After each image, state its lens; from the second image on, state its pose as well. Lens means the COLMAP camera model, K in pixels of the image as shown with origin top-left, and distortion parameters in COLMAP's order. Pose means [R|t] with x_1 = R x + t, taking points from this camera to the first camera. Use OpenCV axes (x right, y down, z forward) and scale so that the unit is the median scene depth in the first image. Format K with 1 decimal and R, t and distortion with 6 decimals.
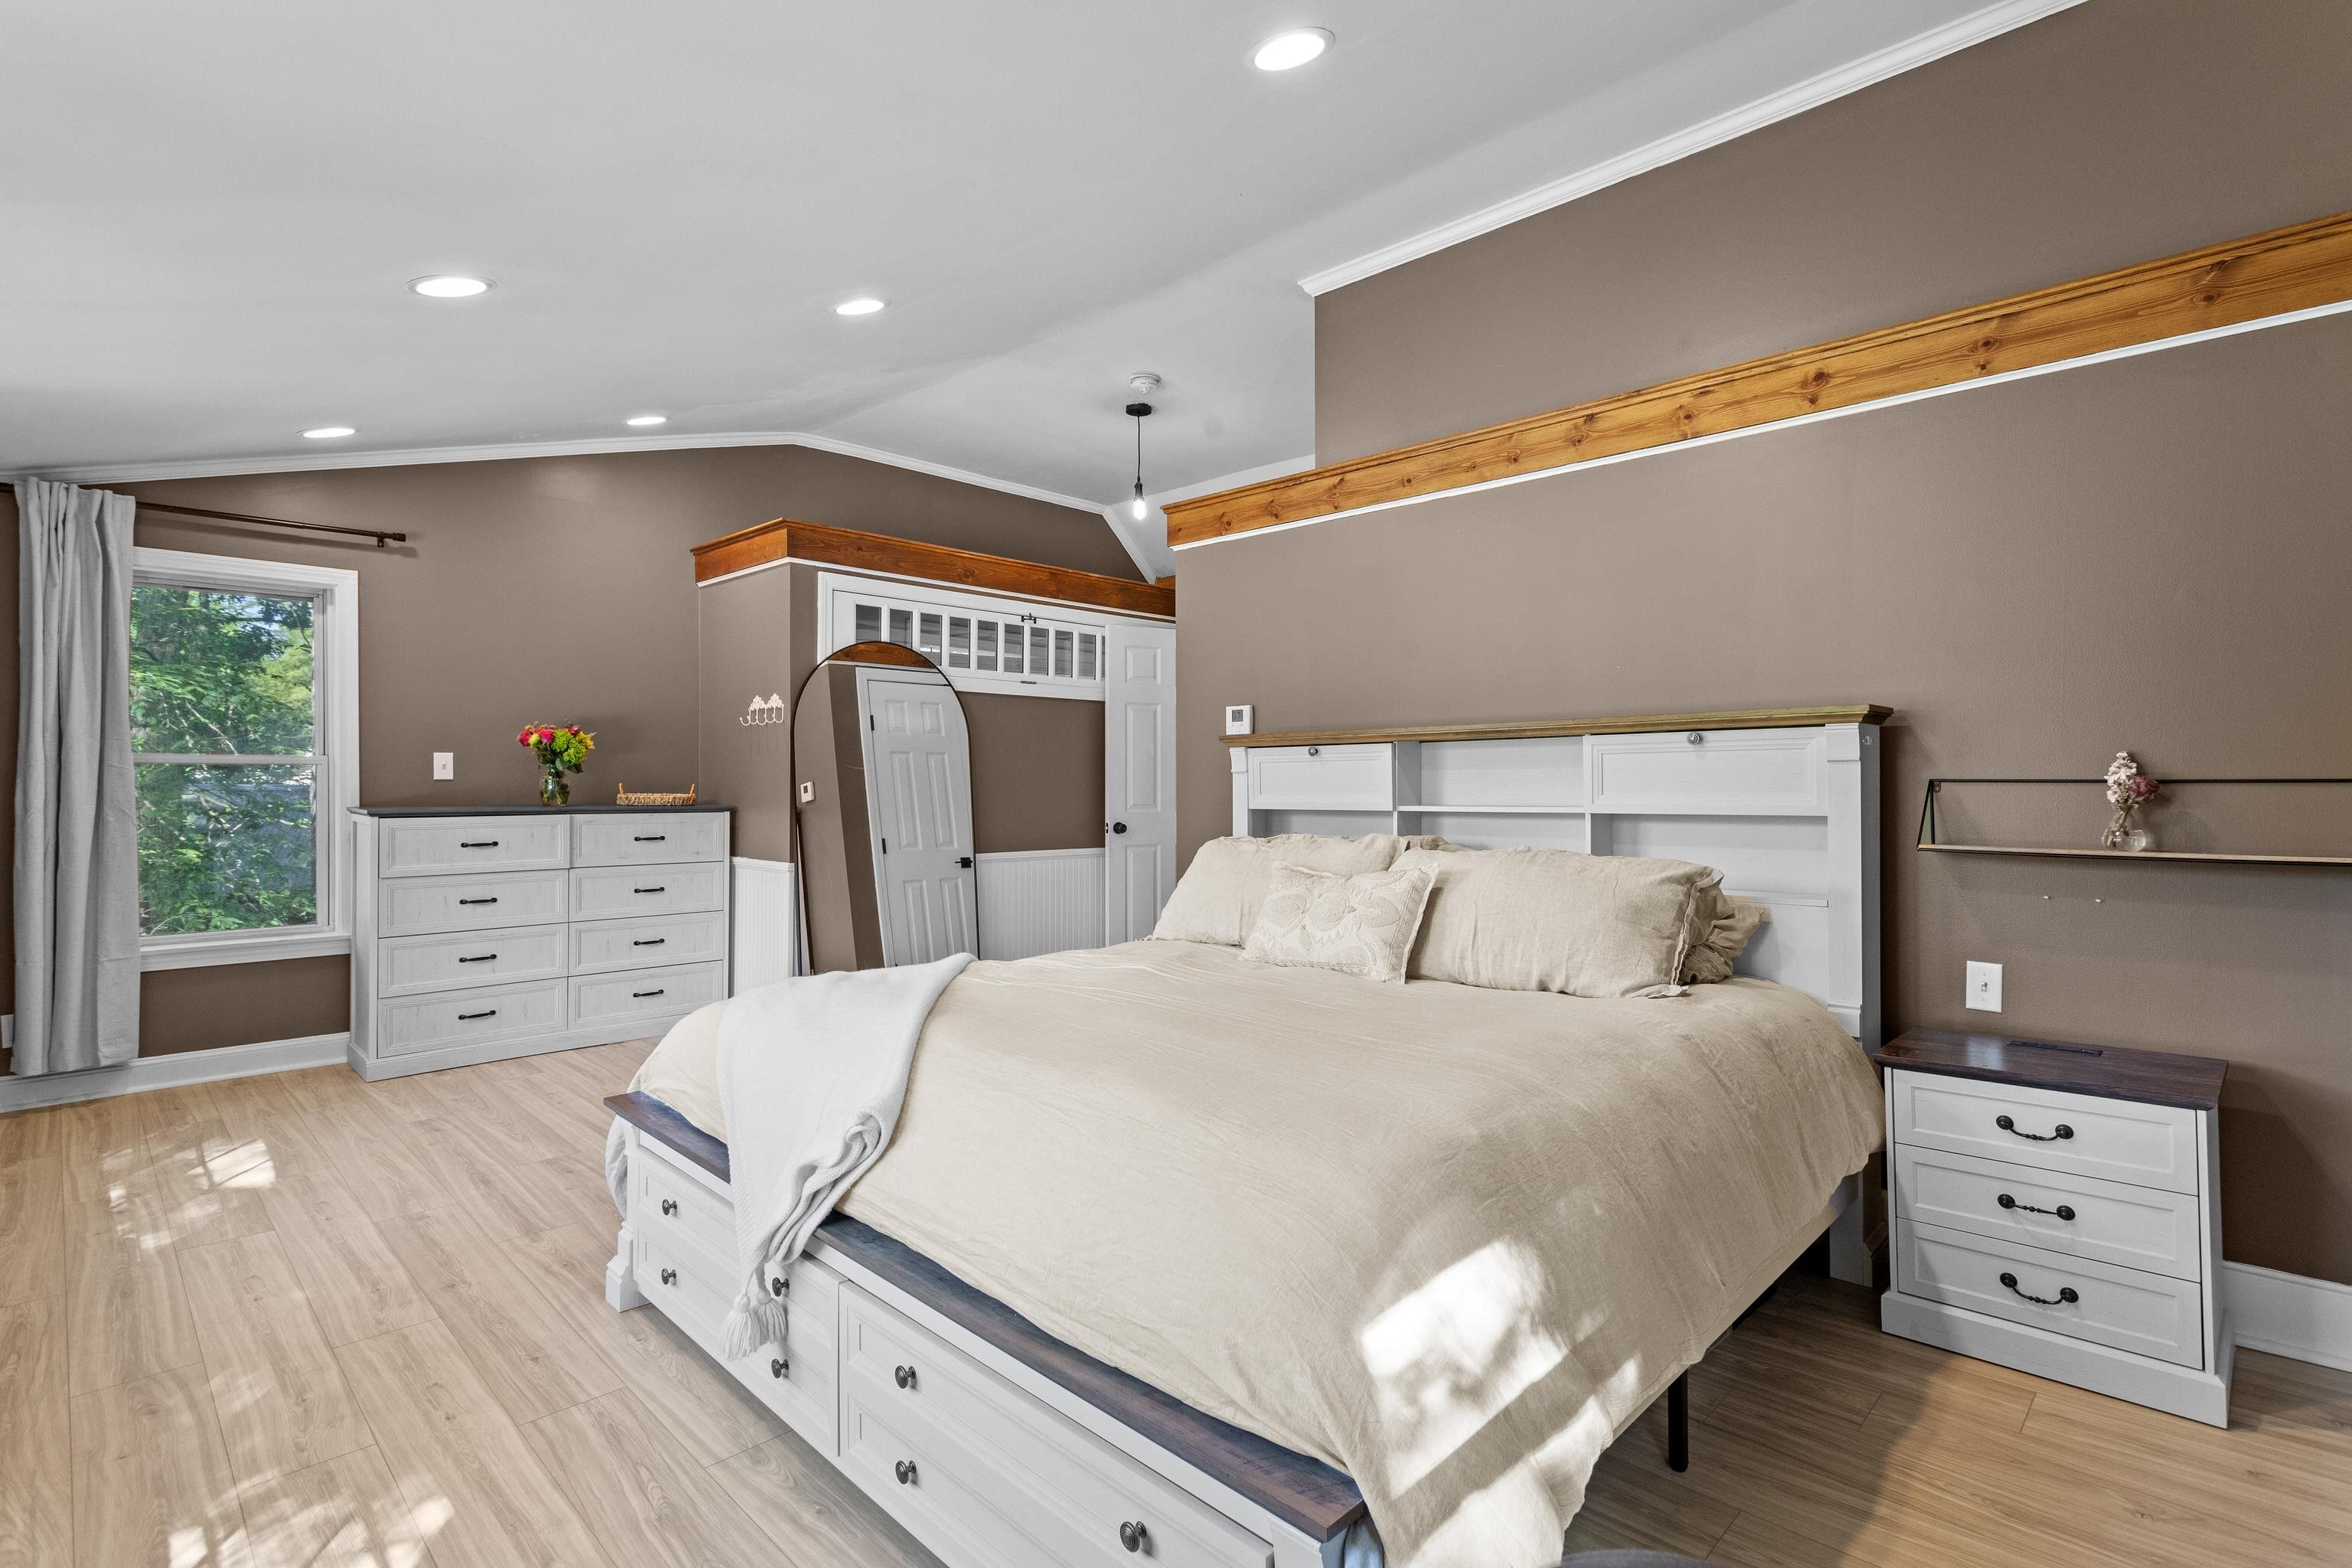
lens RADIAL K [[1114.1, 0, 1180.2], [0, 1114.1, 772.9], [0, 0, 1]] dist [-0.000874, 0.001445]
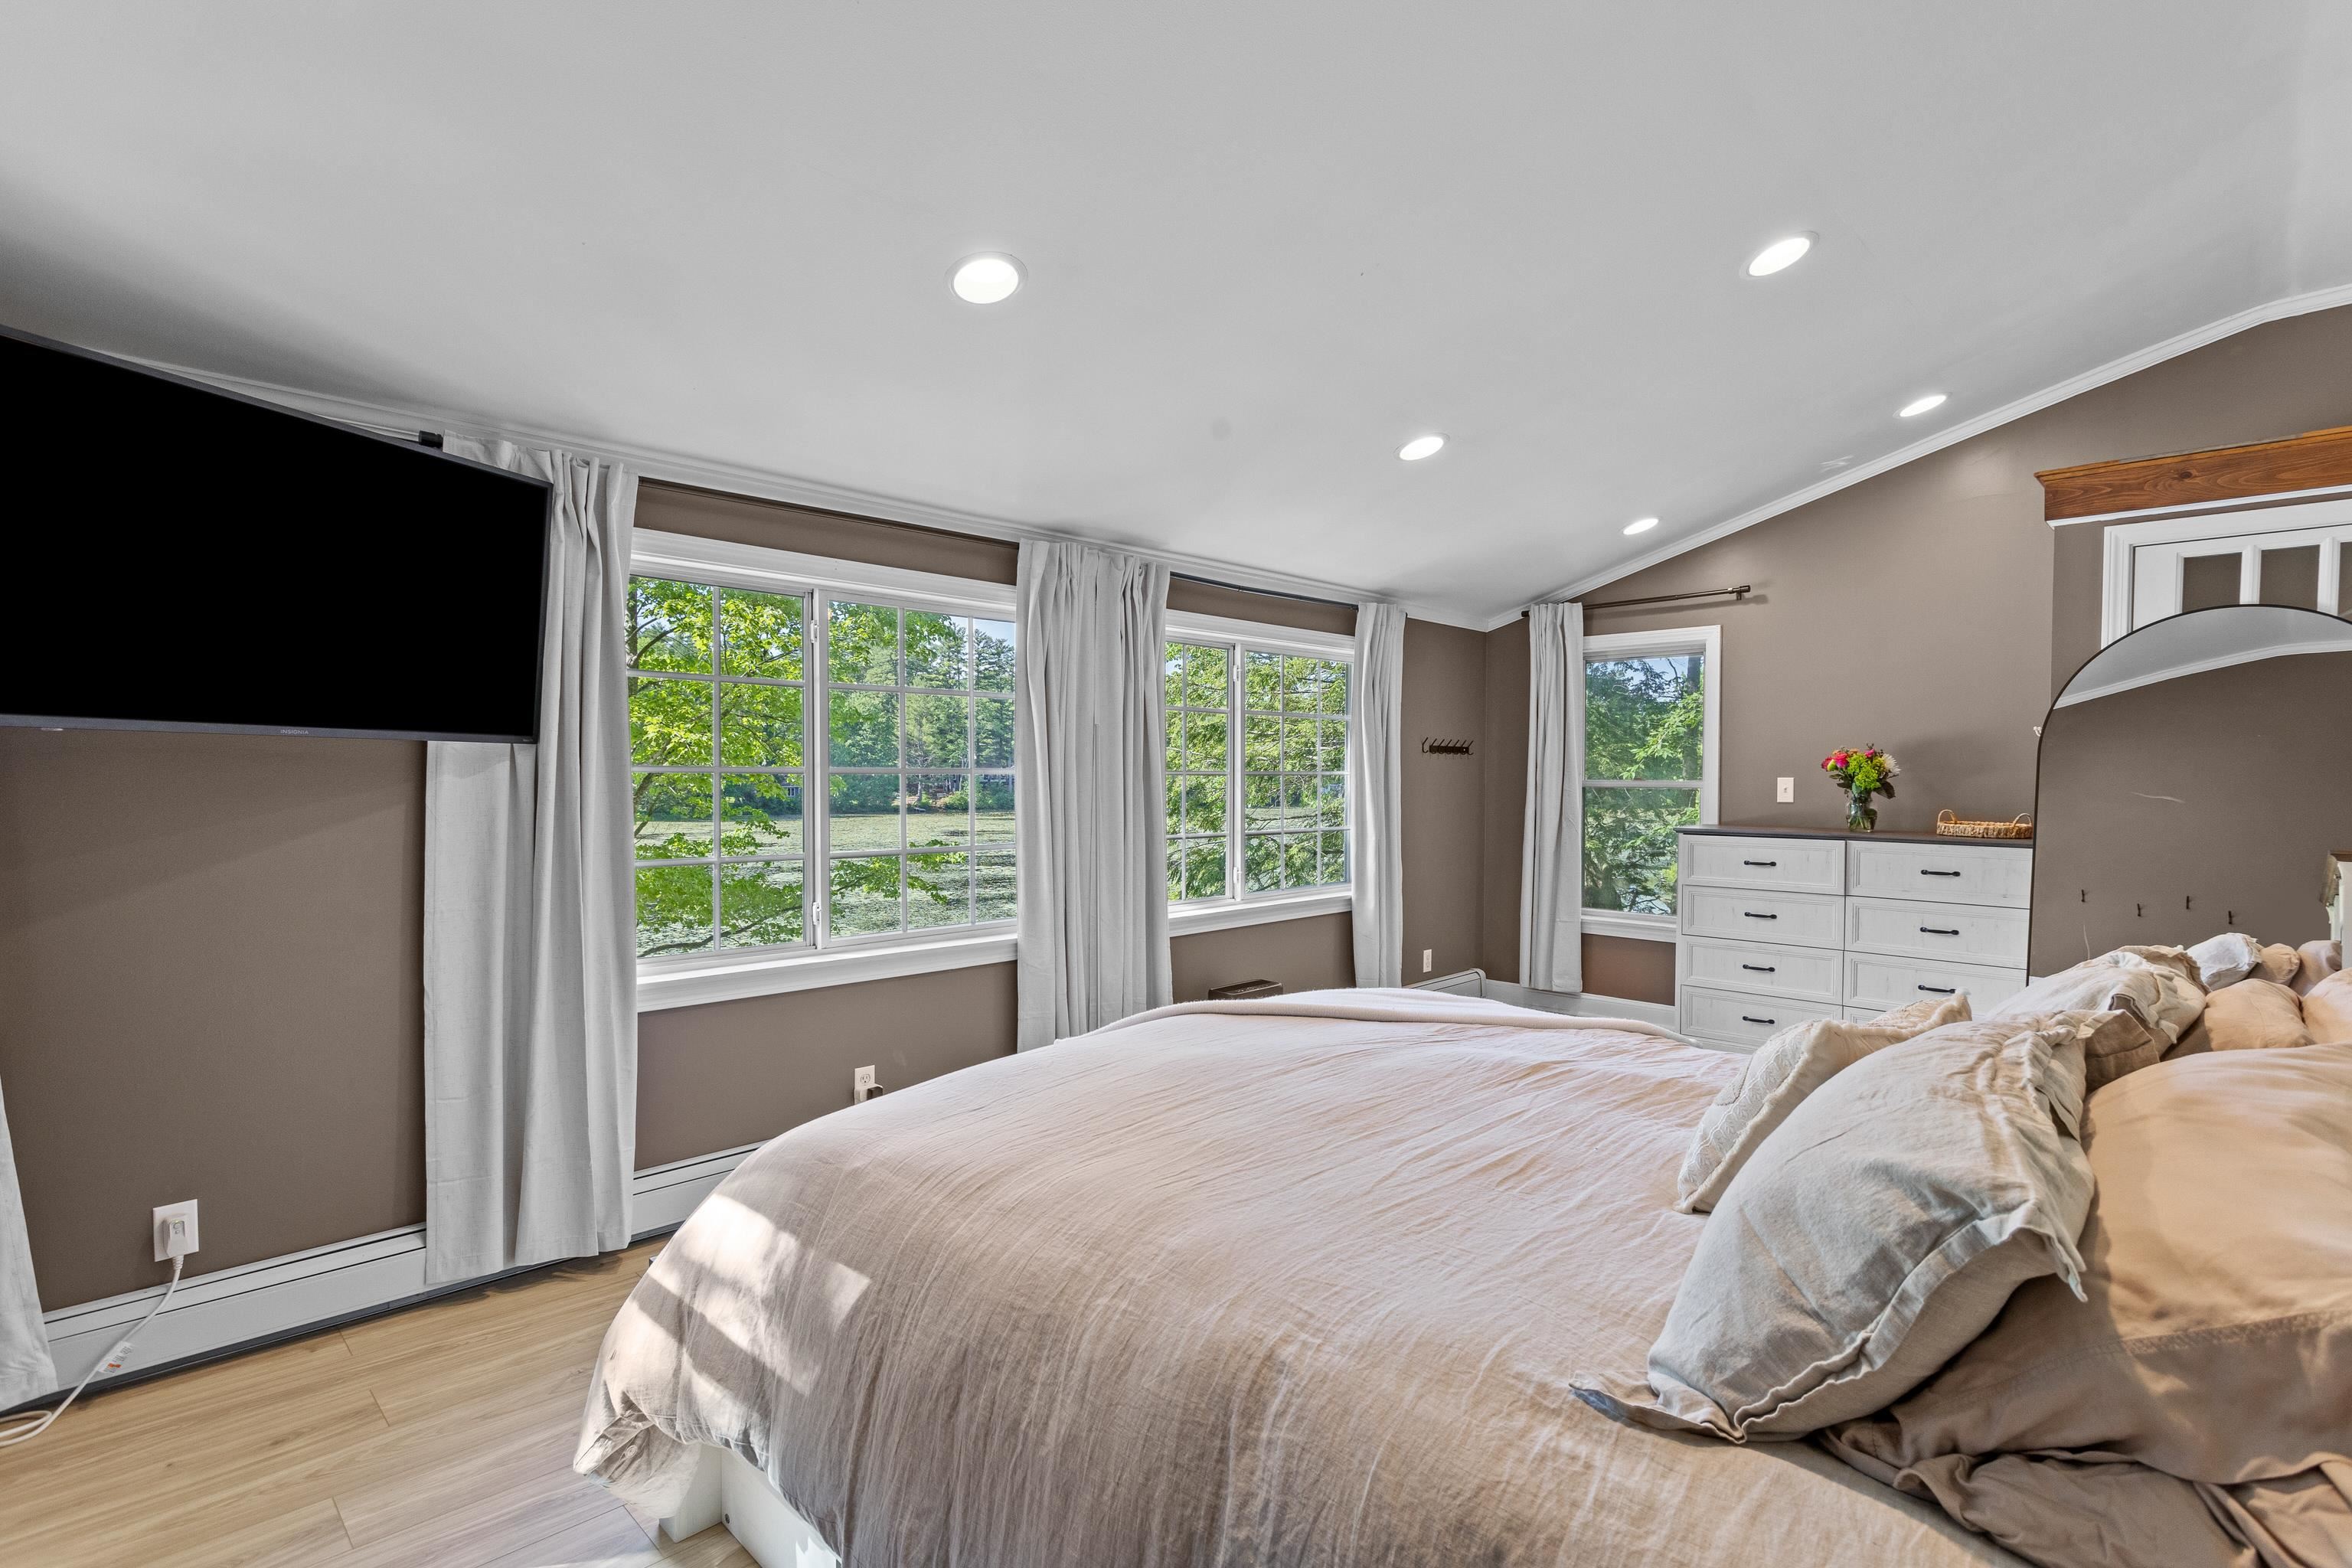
lens RADIAL K [[1114.1, 0, 1177.1], [0, 1114.1, 792.4], [0, 0, 1]] dist [-0.000874, 0.001445]
pose [[-0.007802, 0.011542, -0.999903, 0.506257], [0.001351, 0.999933, 0.011532, -0.019997], [0.999969, -0.001261, -0.007817, 0.490871]]
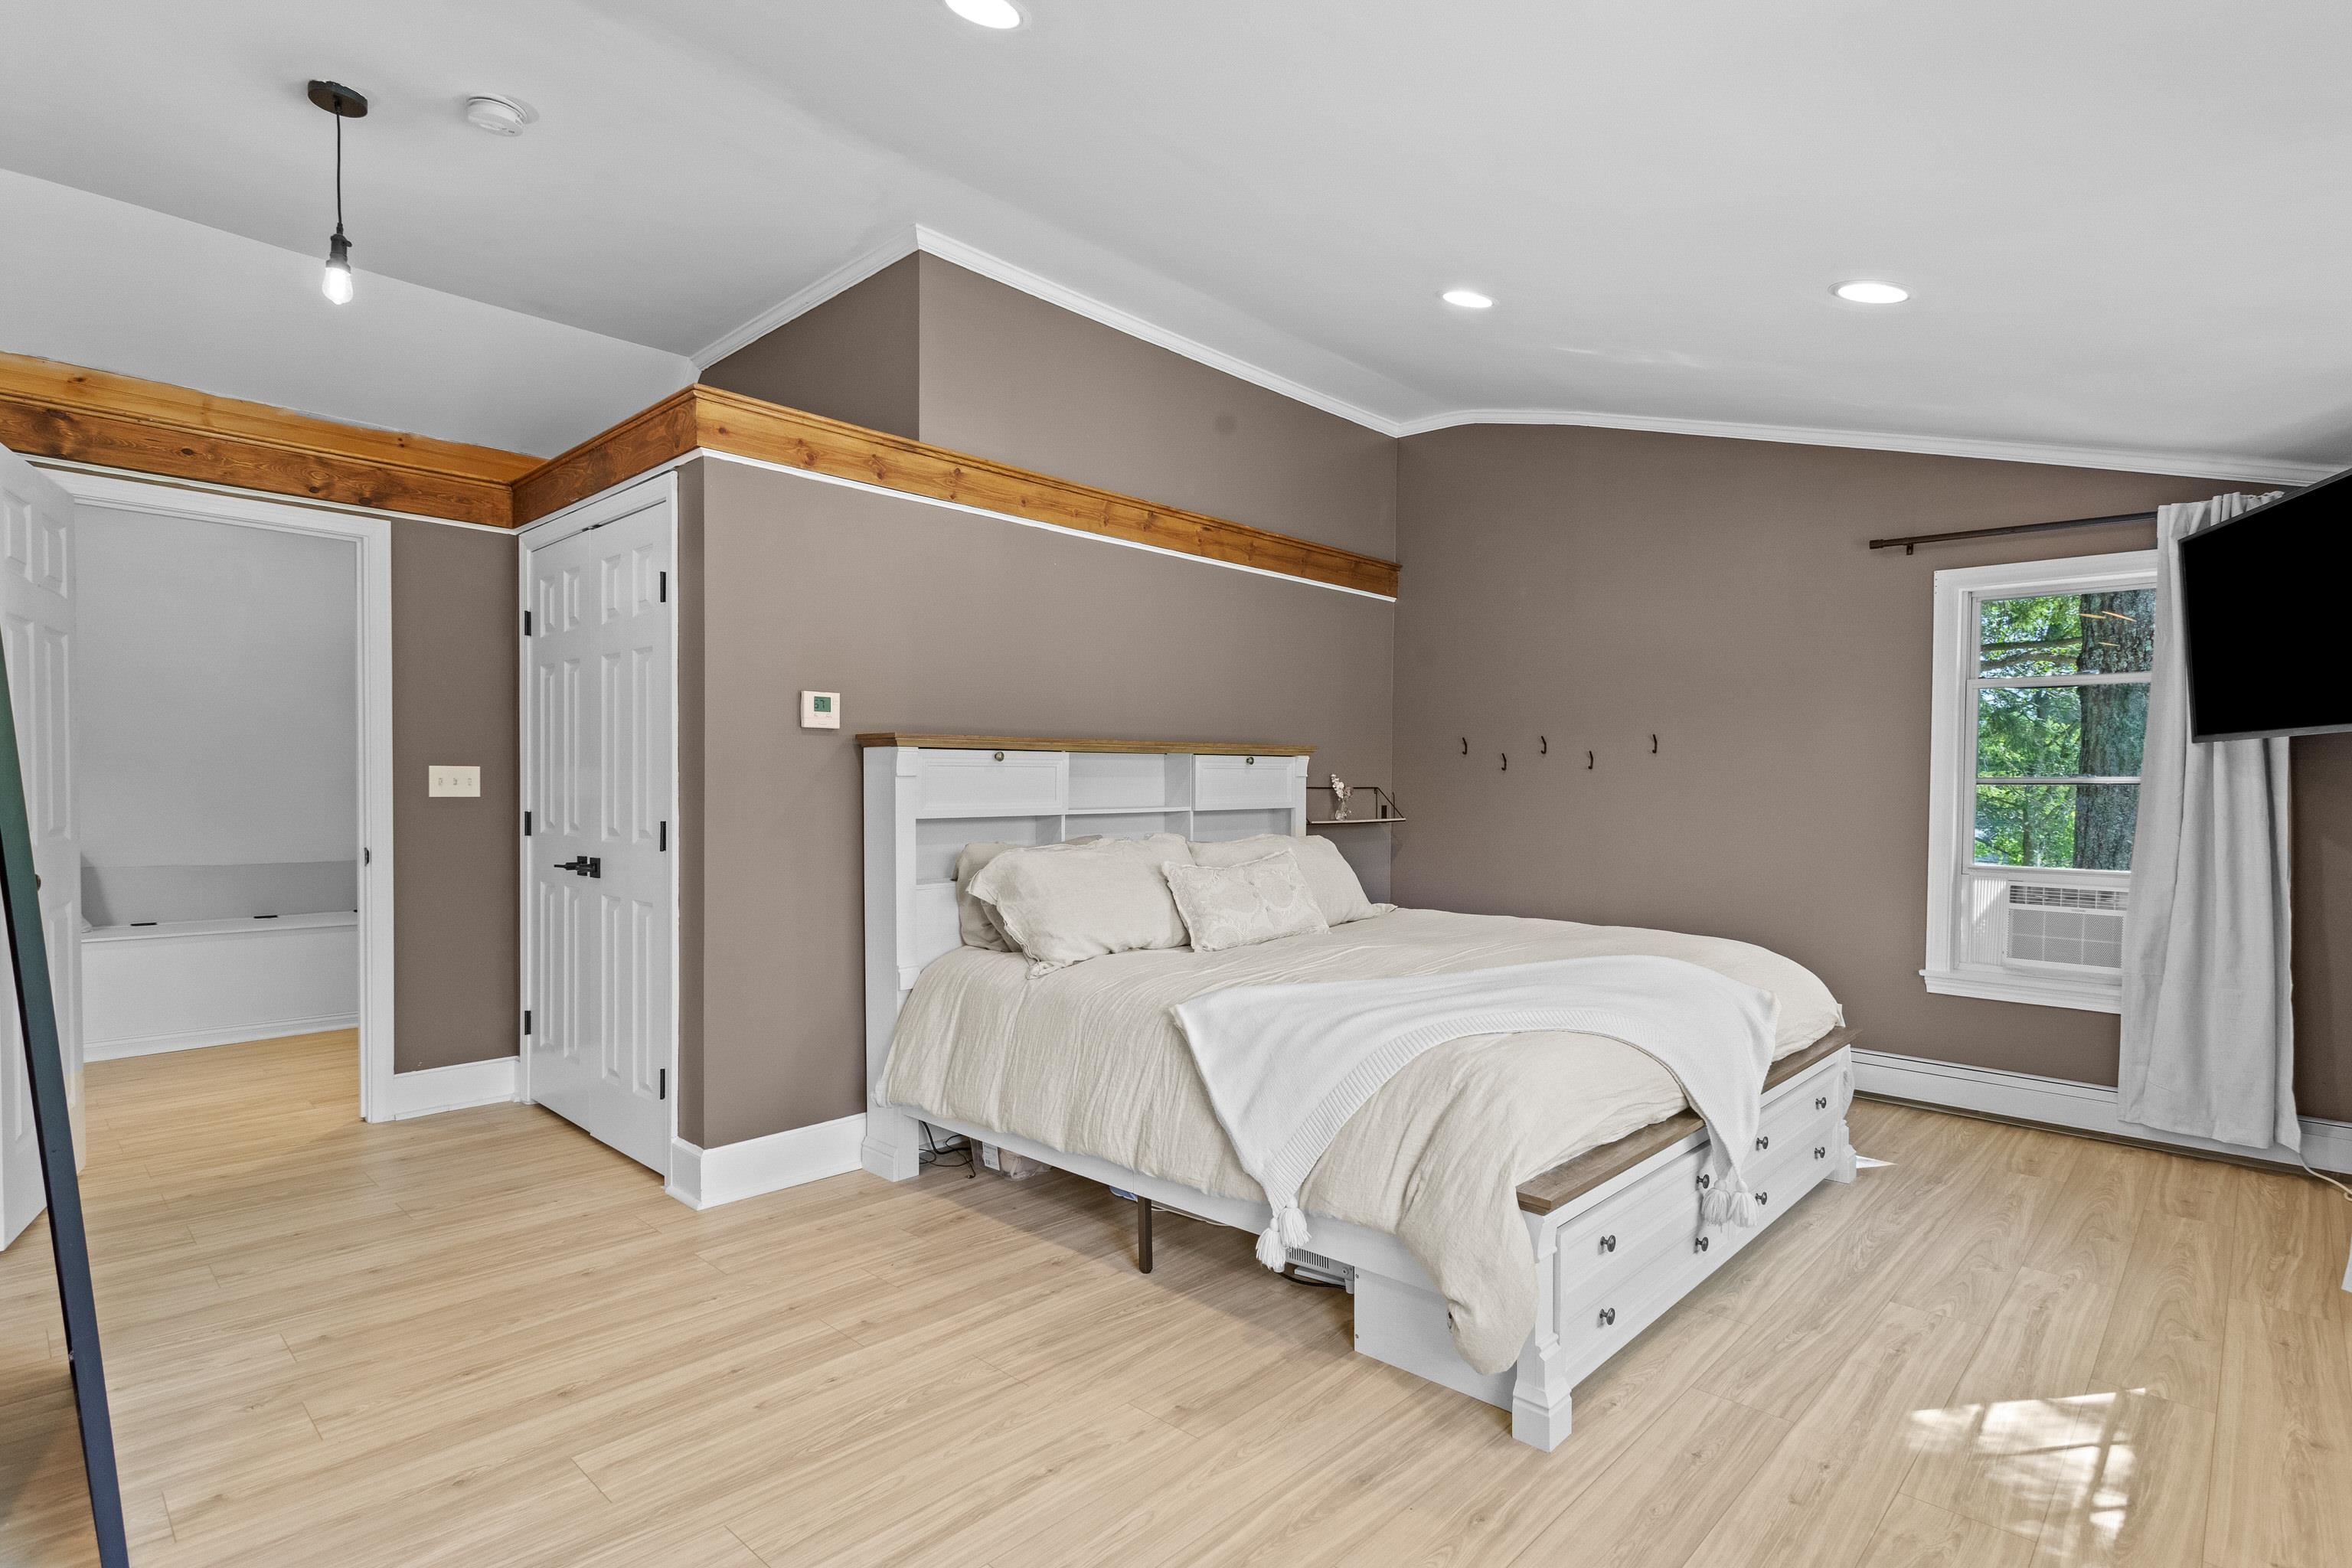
lens RADIAL K [[1114.1, 0, 1221.9], [0, 1114.1, 802.0], [0, 0, 1]] dist [-0.000874, 0.001445]
pose [[-0.019373, -0.015525, 0.999692, -0.797768], [-0.012921, 0.999800, 0.015276, 0.002739], [-0.999729, -0.012621, -0.019570, 0.774391]]
